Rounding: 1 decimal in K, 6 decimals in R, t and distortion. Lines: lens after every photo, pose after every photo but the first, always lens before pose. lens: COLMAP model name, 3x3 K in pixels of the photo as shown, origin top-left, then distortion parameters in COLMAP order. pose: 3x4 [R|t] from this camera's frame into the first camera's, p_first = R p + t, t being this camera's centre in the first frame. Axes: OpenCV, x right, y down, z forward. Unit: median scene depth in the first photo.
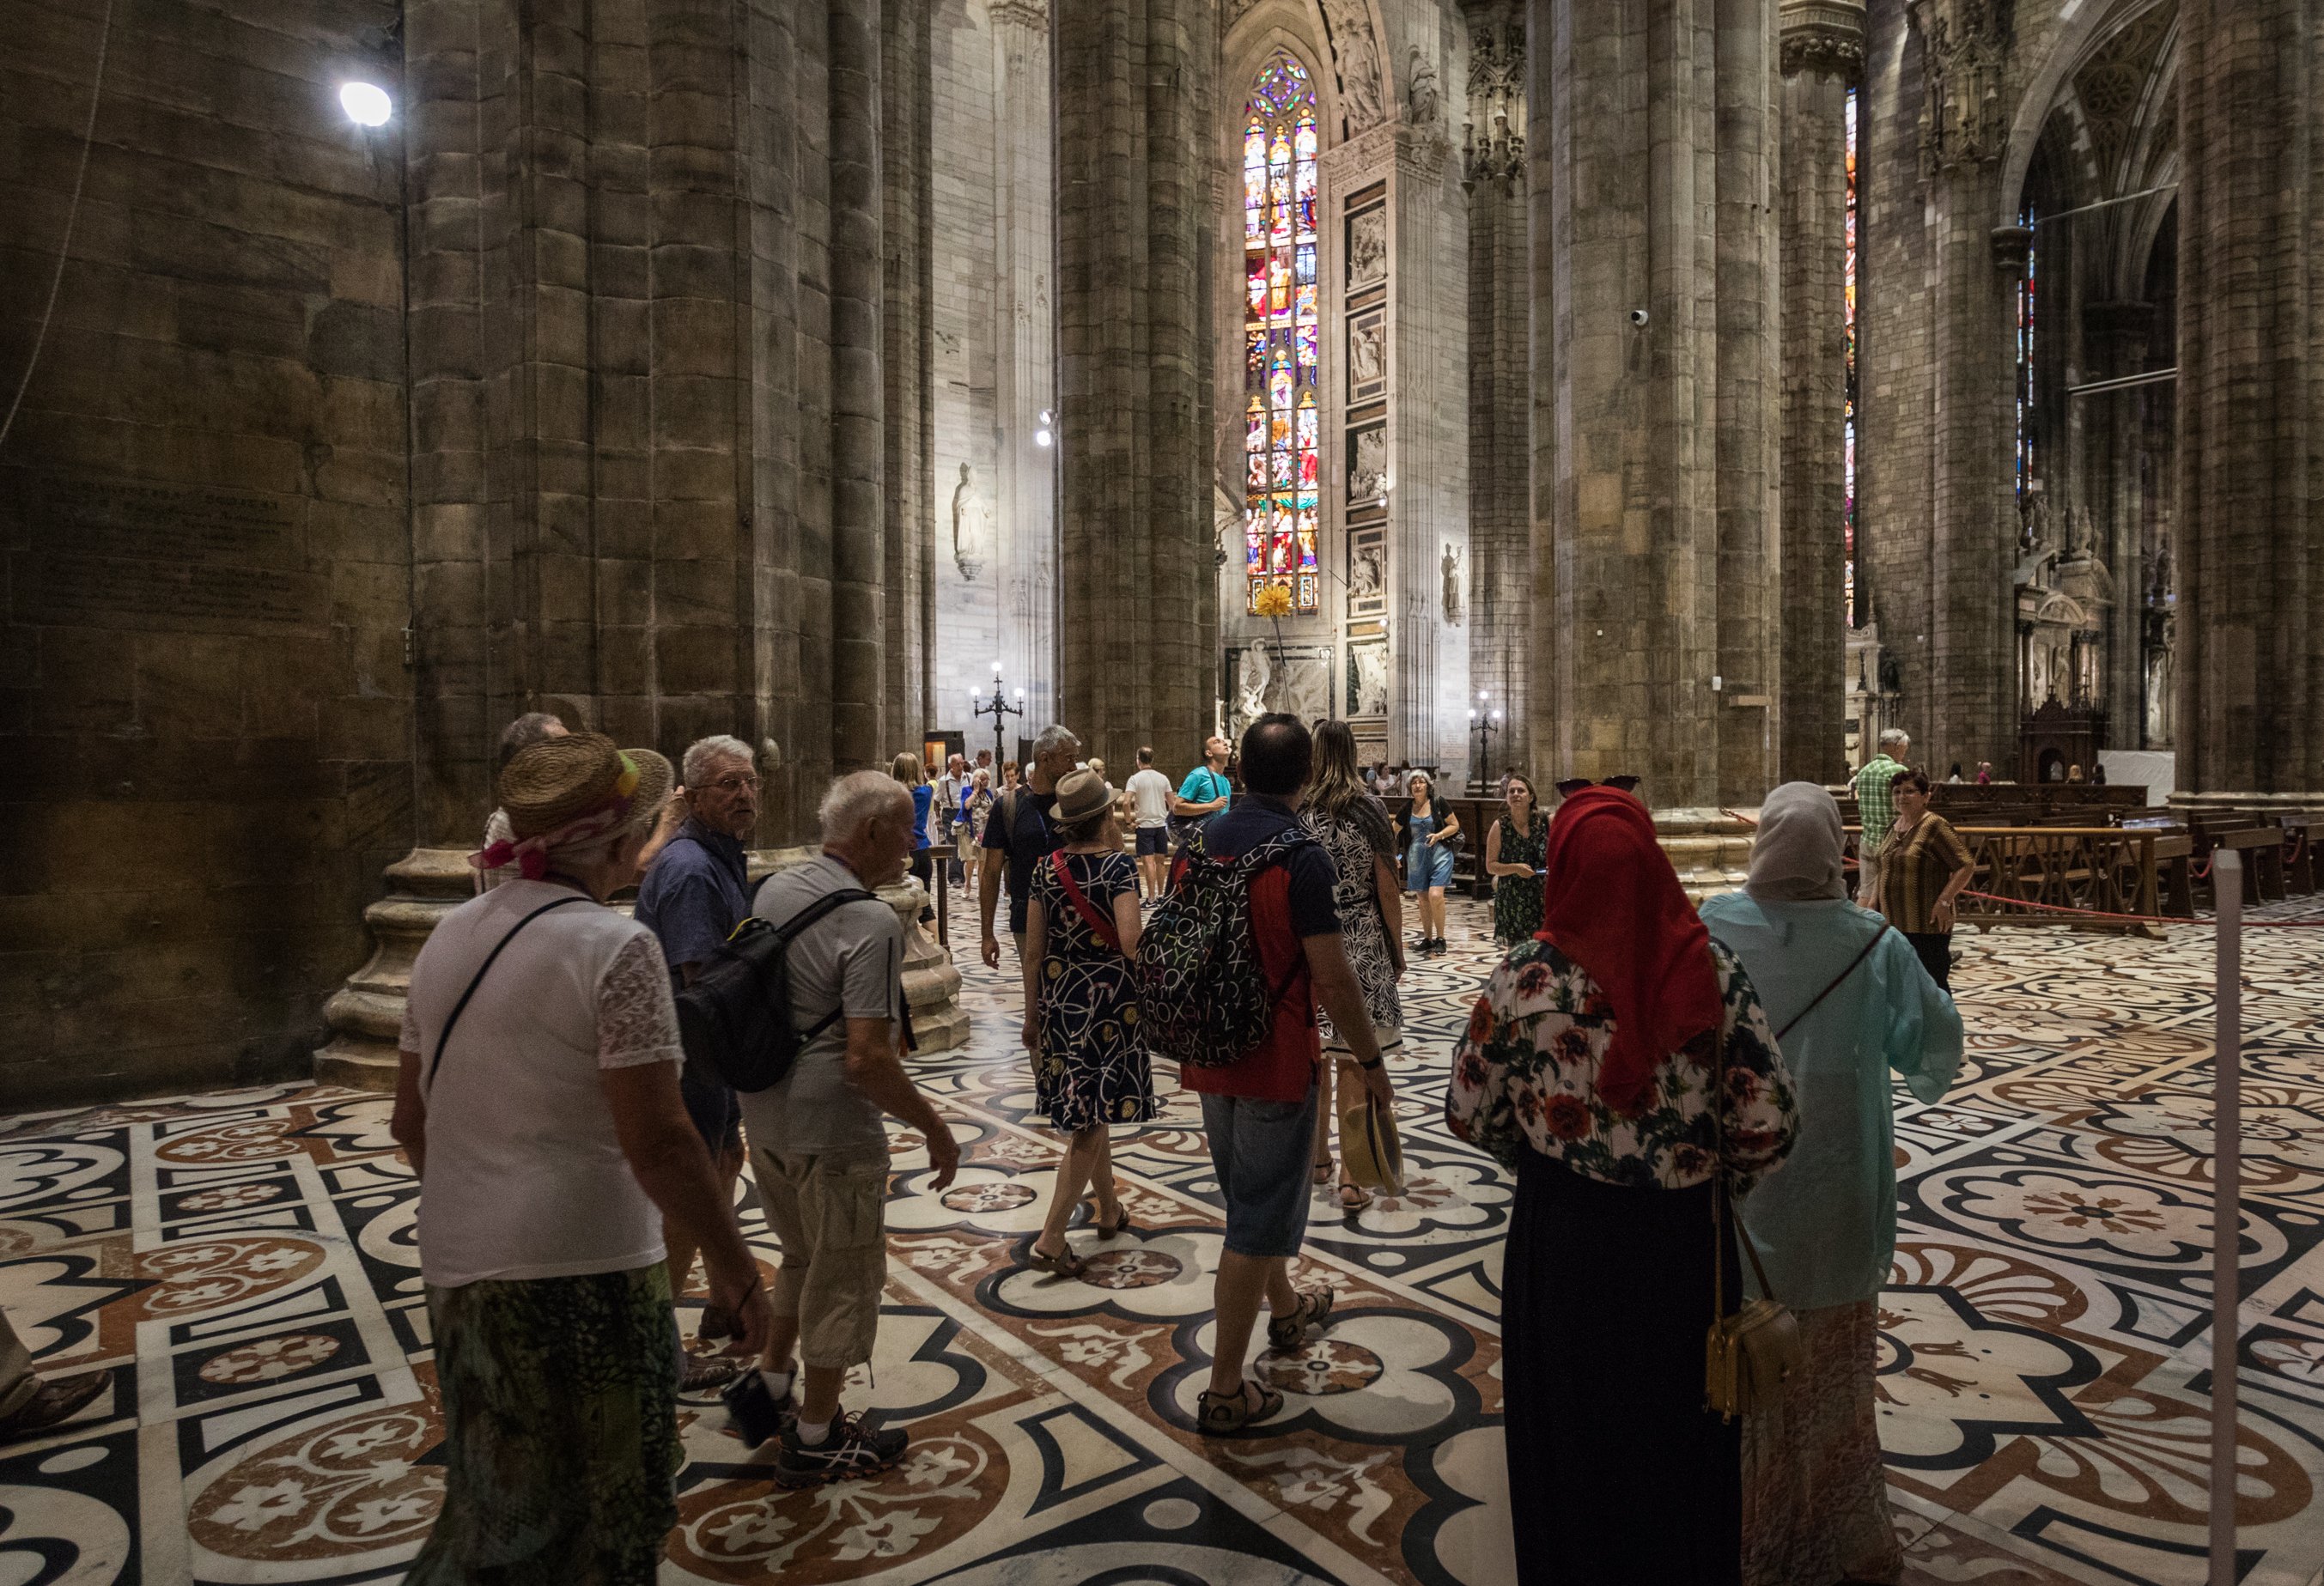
lens RADIAL K [[1475.3, 0, 1162.0], [0, 1475.3, 793.0], [0, 0, 1]] dist [0.002432, 0.002265]
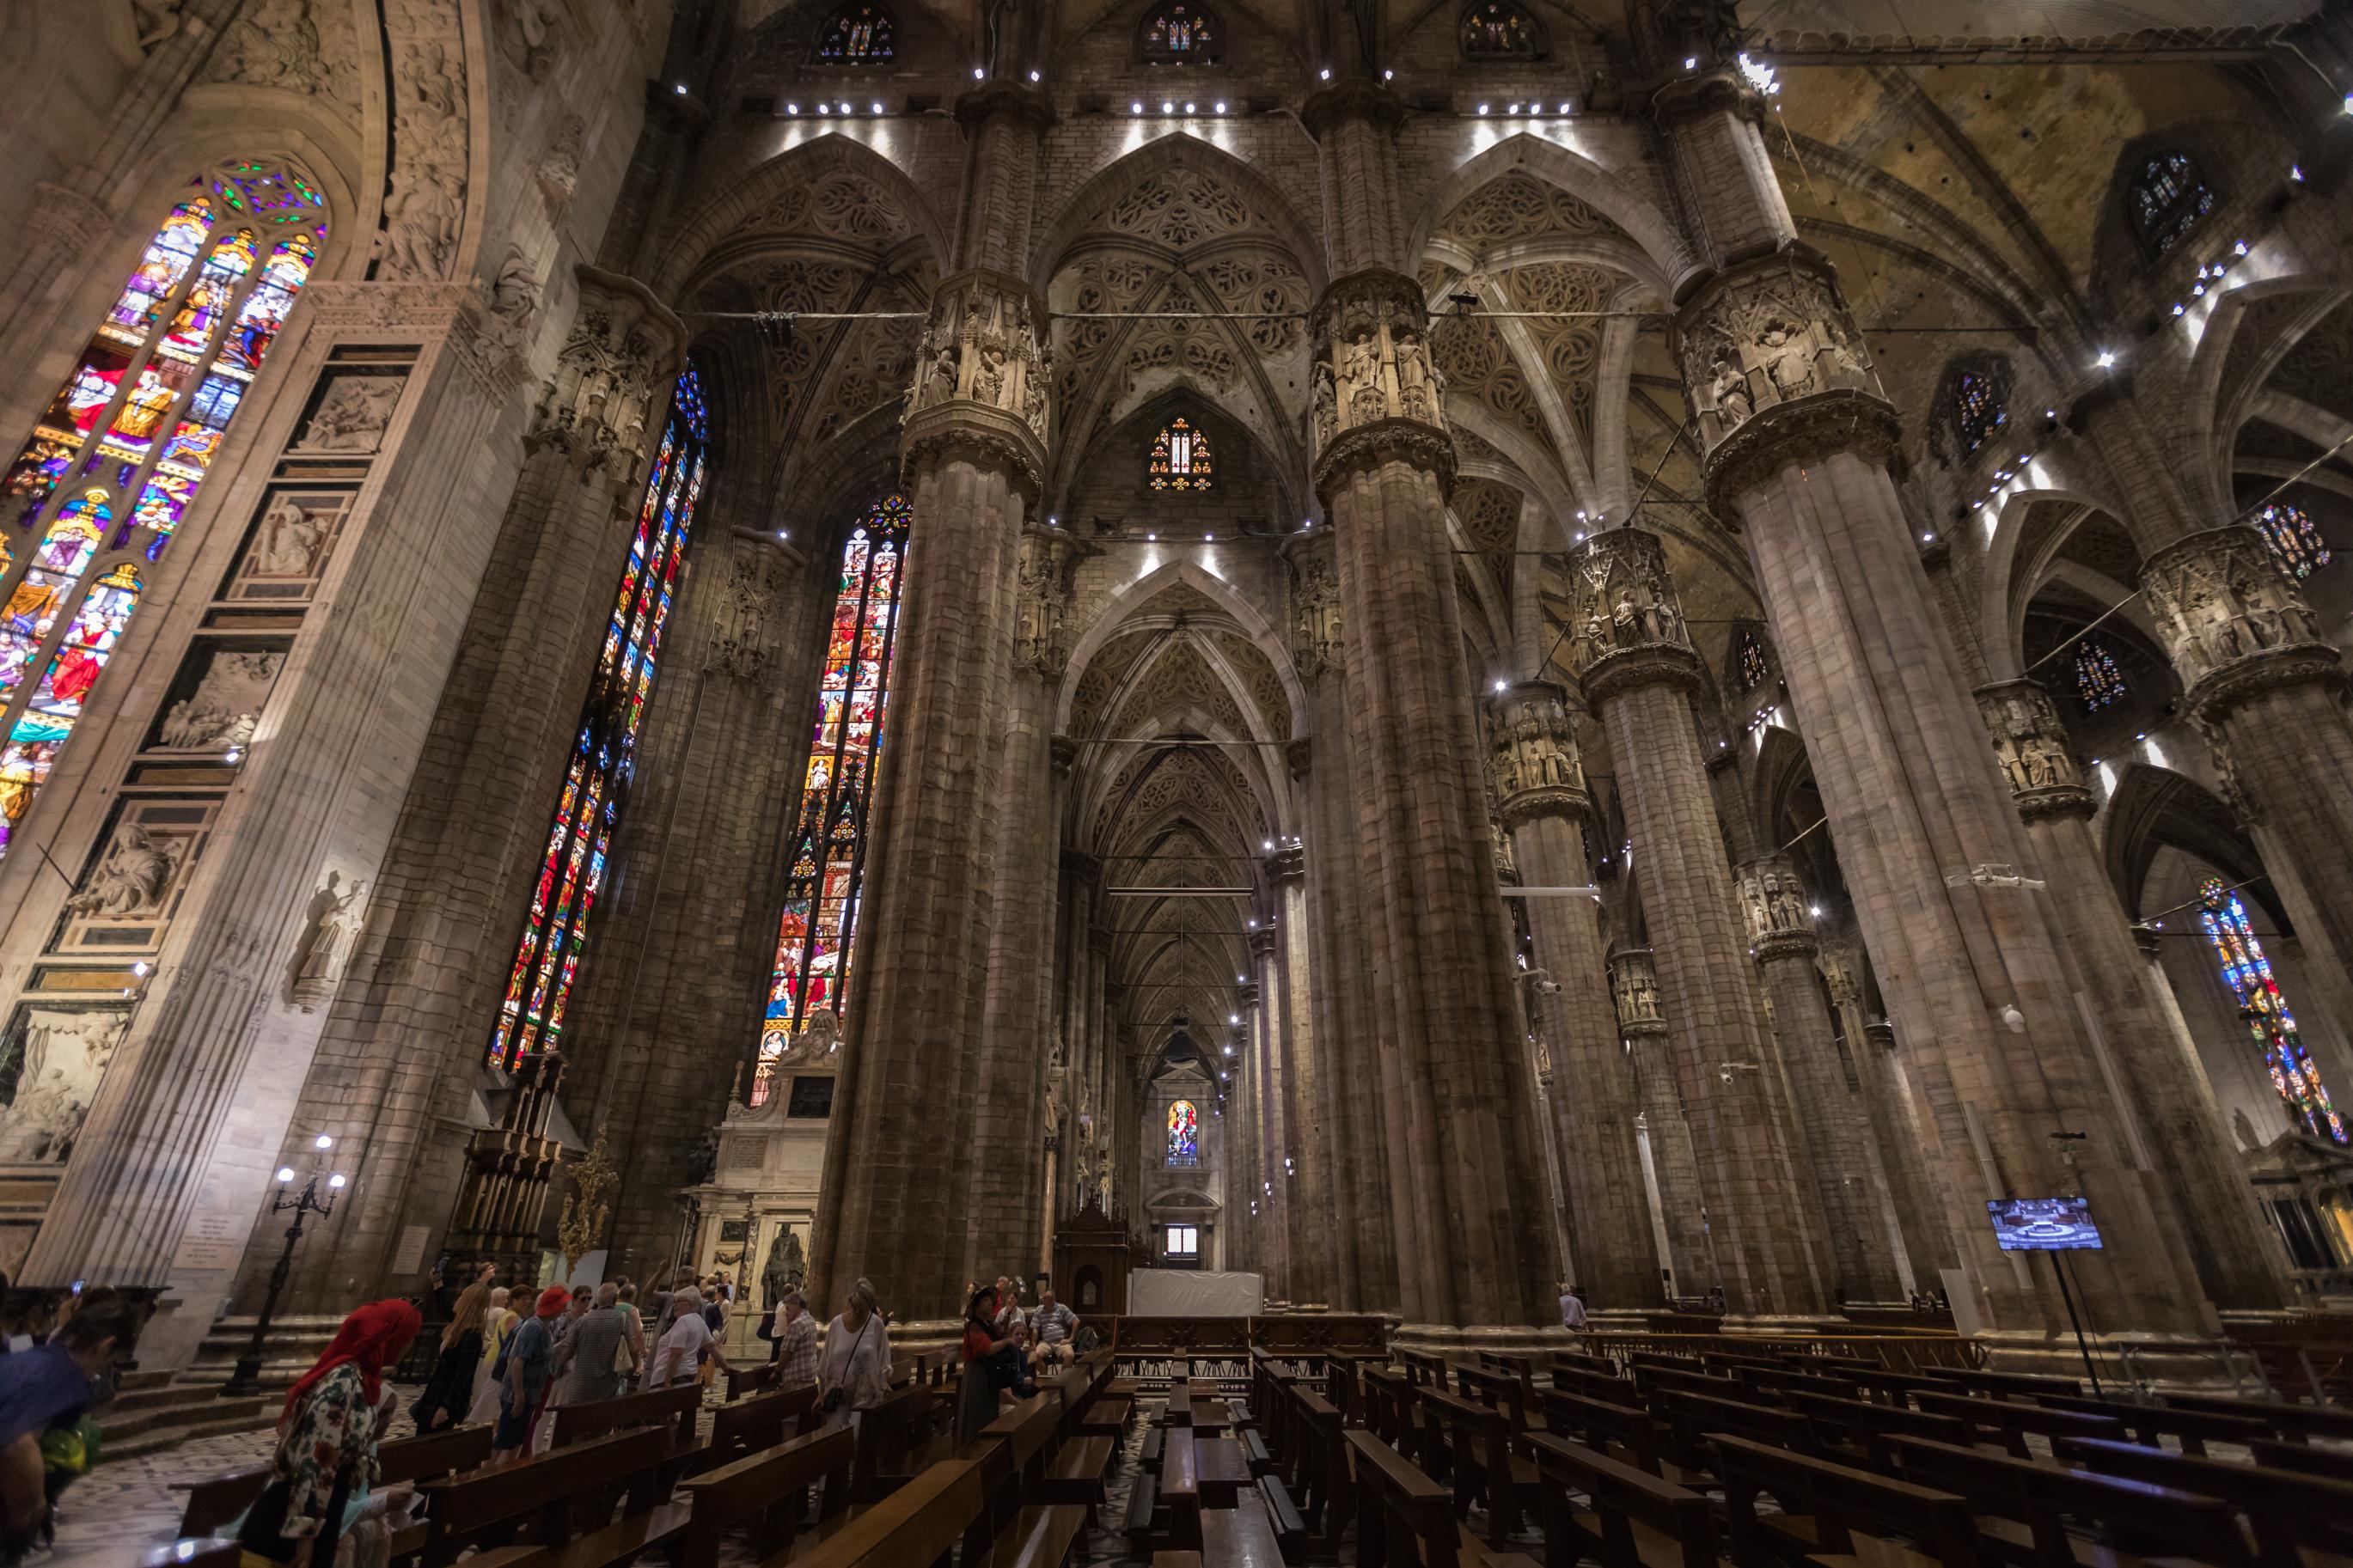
lens RADIAL K [[1032.3, 0, 1178.1], [0, 1032.3, 791.5], [0, 0, 1]] dist [0.000440, -0.000878]
pose [[0.571479, 0.356240, 0.739259, 0.068307], [0.012190, 0.897074, -0.441713, -0.009779], [-0.820526, 0.261441, 0.508316, 0.500348]]
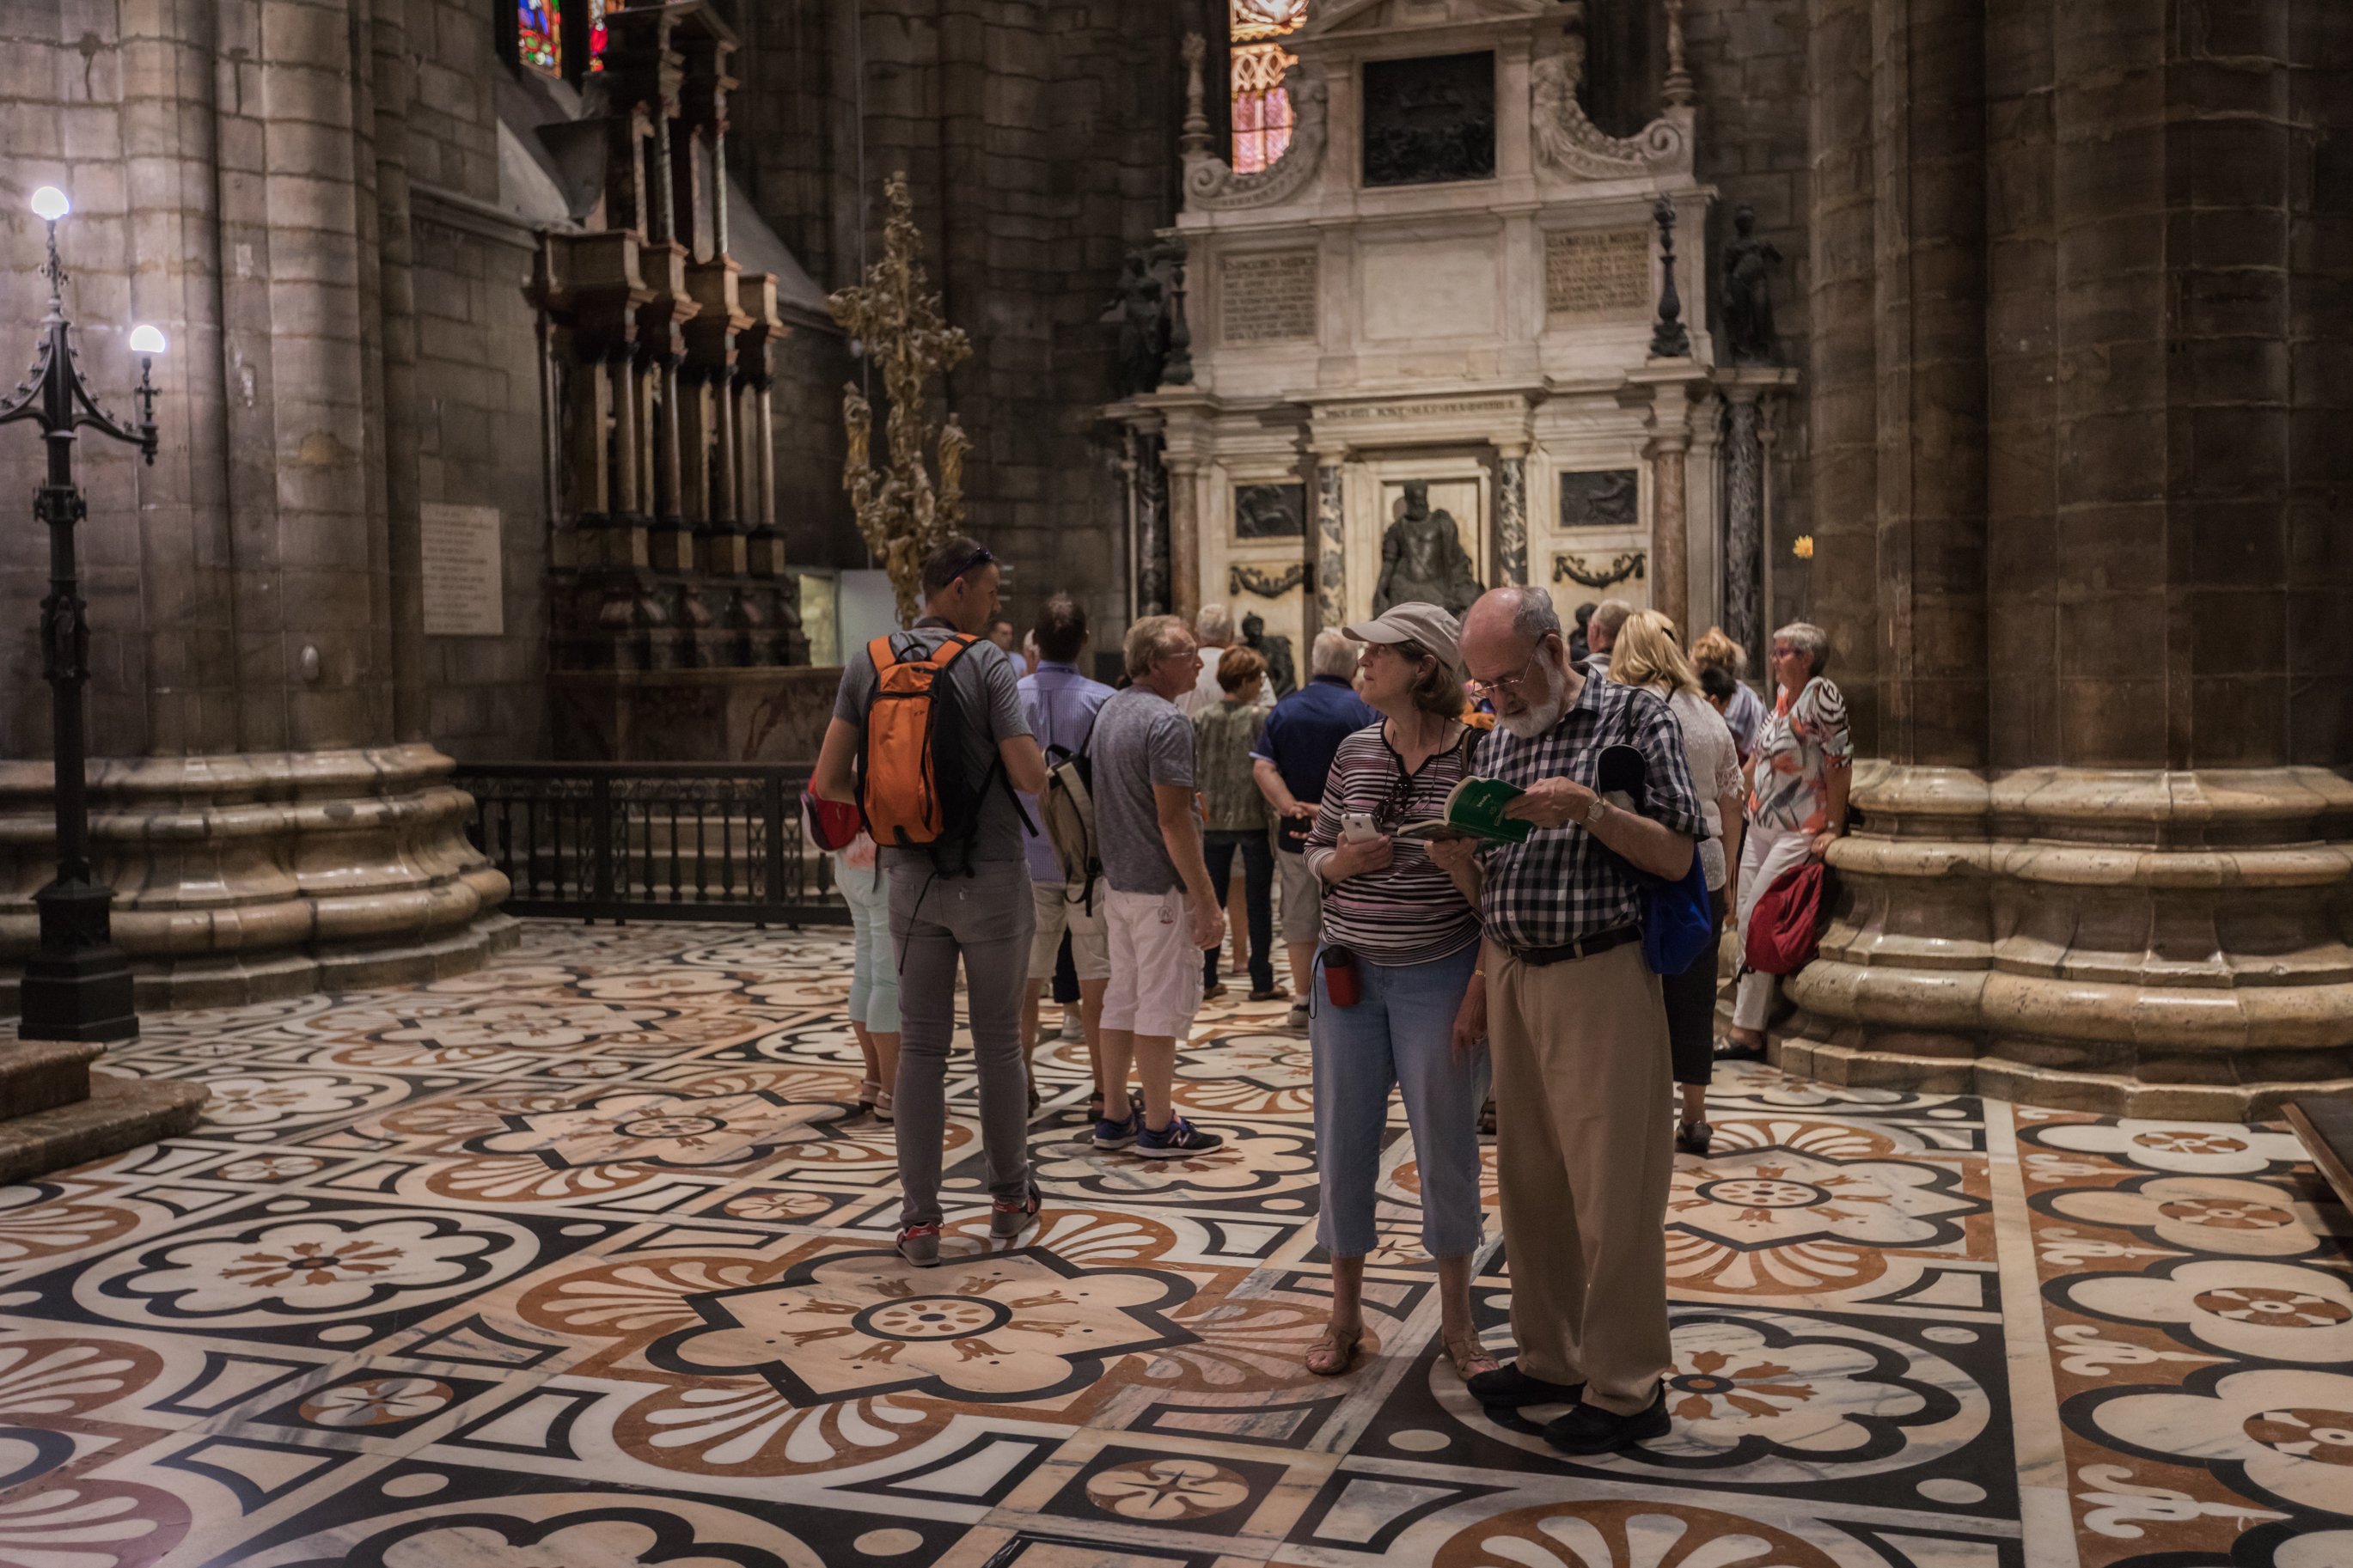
lens RADIAL K [[2013.3, 0, 1174.8], [0, 2013.3, 744.8], [0, 0, 1]] dist [-0.001751, -0.048084]
pose [[0.788302, -0.040303, 0.613967, 0.177407], [0.027385, 0.999162, 0.030428, -0.013593], [-0.614679, -0.007173, 0.788745, 0.750778]]
